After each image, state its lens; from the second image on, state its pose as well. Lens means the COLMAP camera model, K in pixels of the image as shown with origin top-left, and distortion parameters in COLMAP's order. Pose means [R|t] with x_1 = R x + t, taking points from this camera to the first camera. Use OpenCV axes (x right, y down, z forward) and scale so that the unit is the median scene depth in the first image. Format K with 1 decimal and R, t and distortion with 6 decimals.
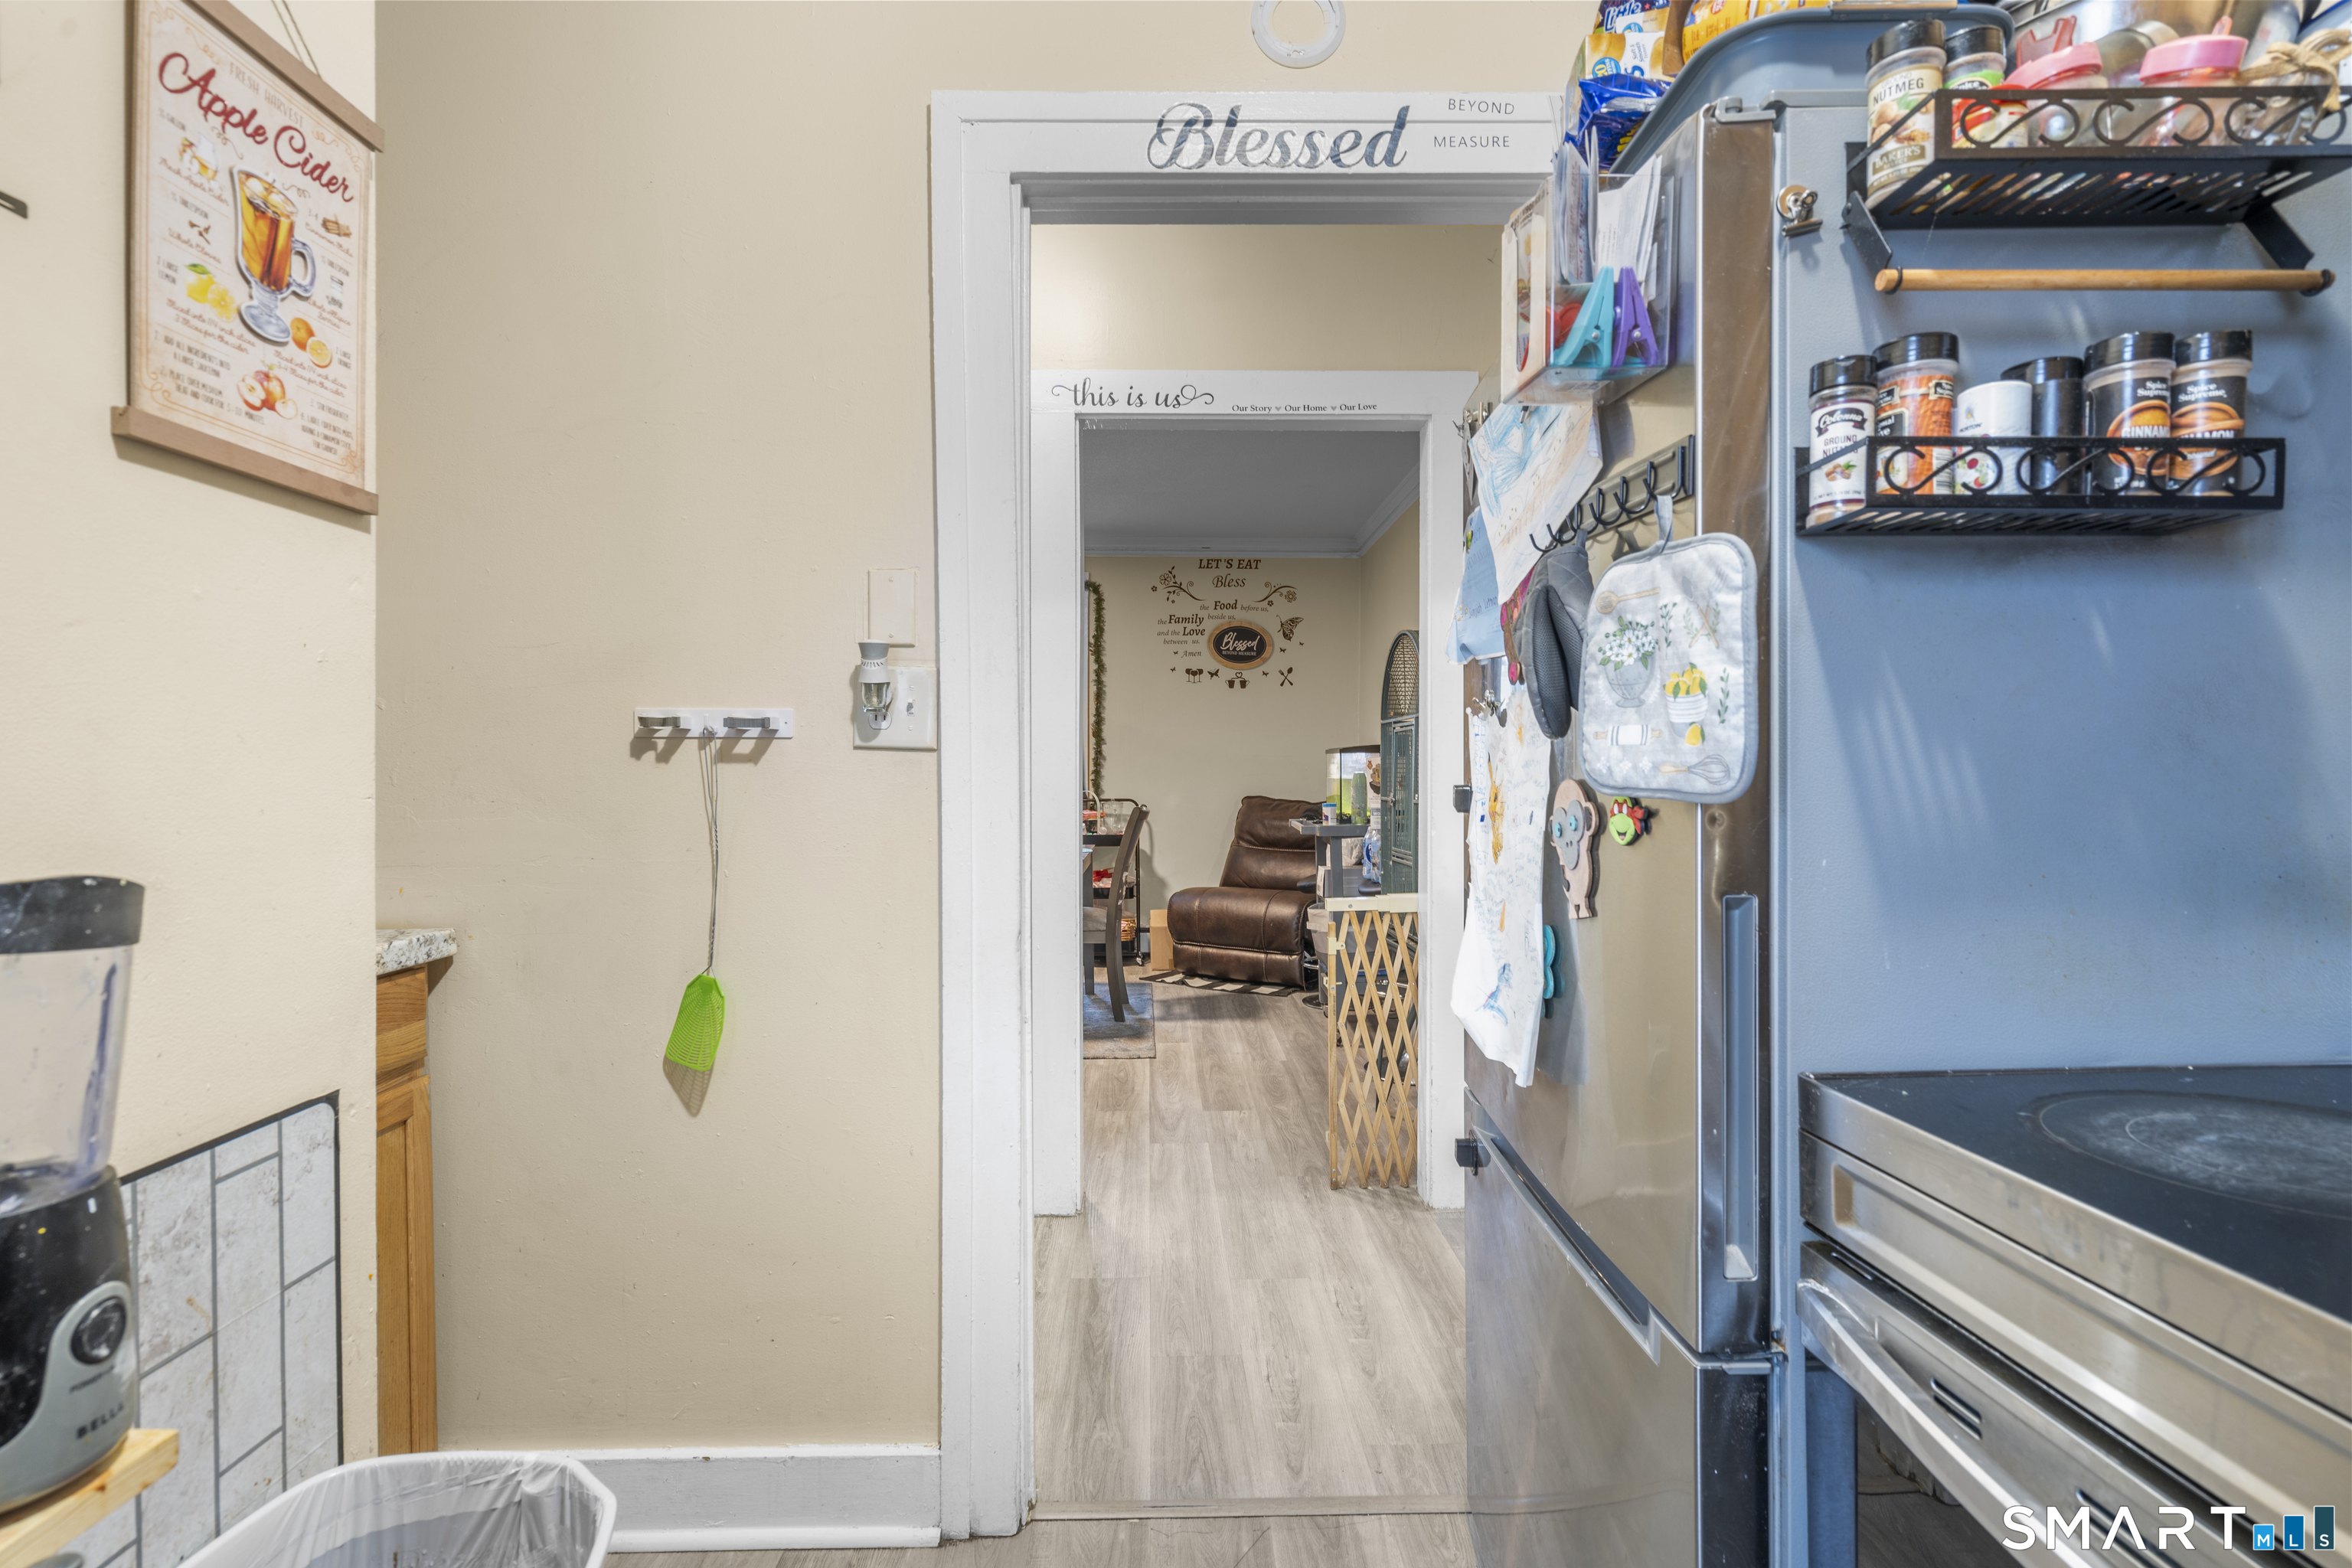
lens RADIAL K [[1096.4, 0, 1177.7], [0, 1096.4, 775.5], [0, 0, 1]] dist [0.009492, 0.000858]
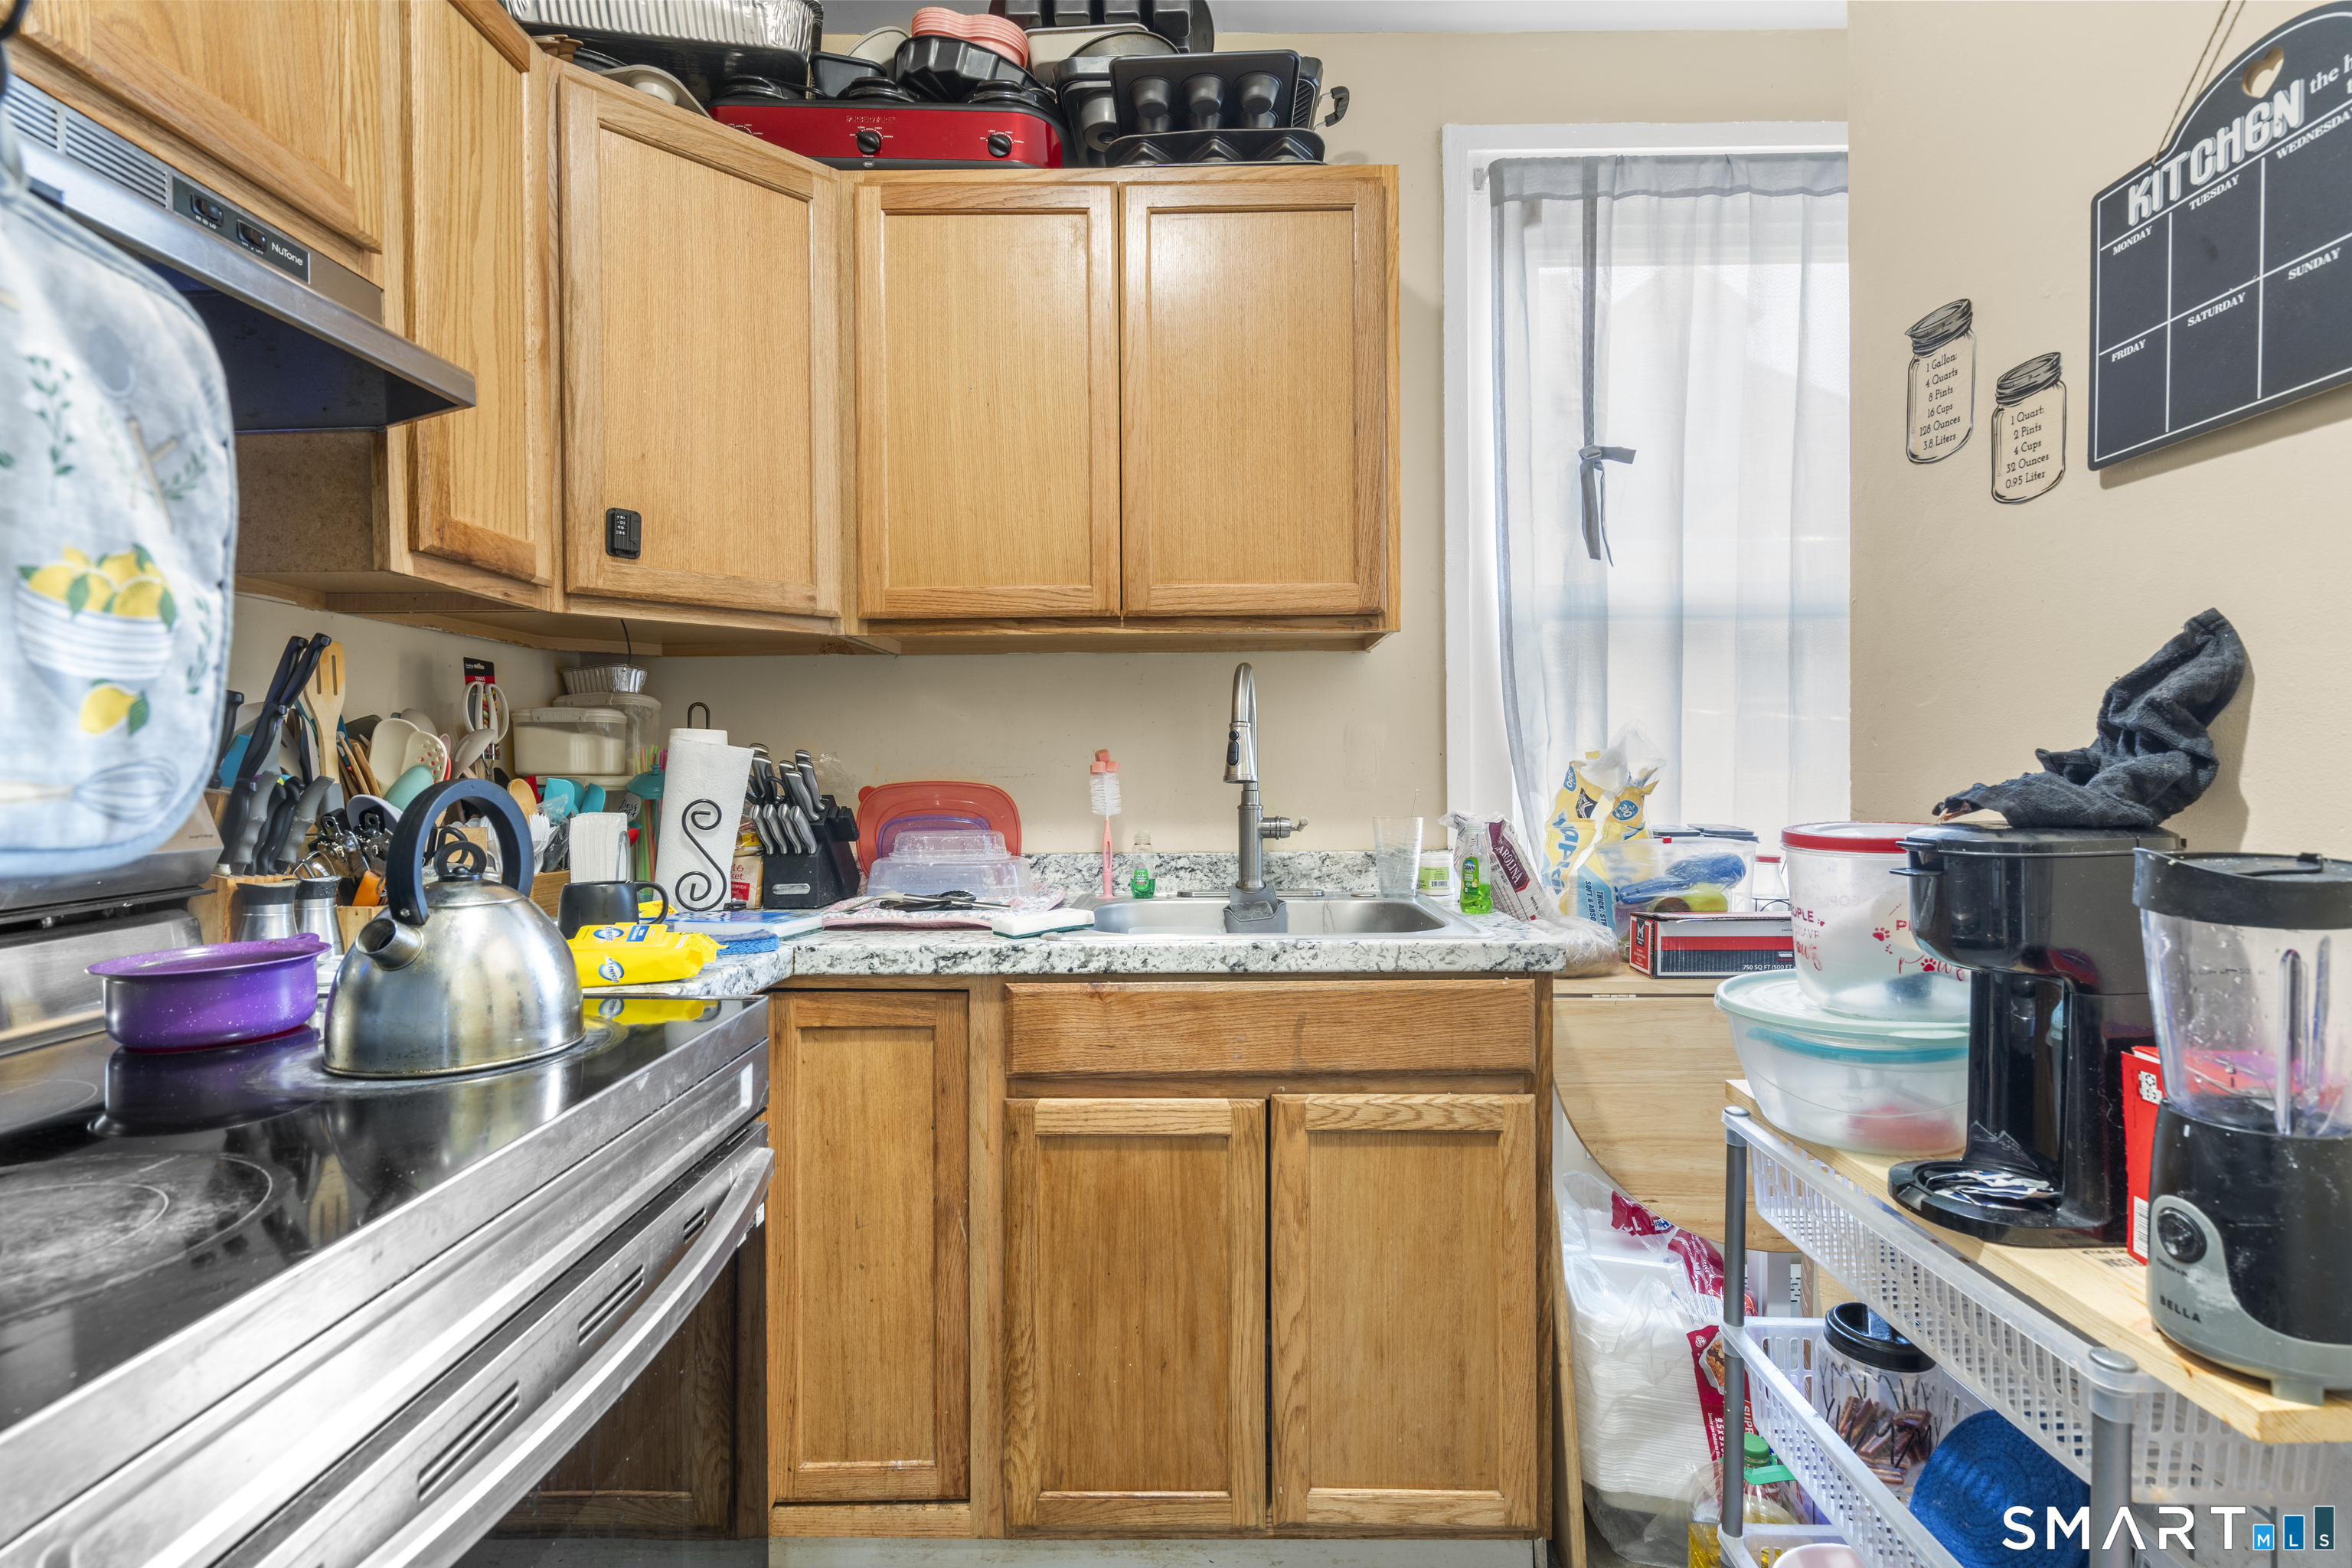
lens RADIAL K [[1065.1, 0, 1176.0], [0, 1065.1, 784.0], [0, 0, 1]] dist [-0.019793, 0.007160]
pose [[-0.999215, 0.005679, 0.039206, 0.047079], [0.006776, 0.999588, 0.027893, -0.018379], [-0.039031, 0.028137, -0.998842, 1.447559]]
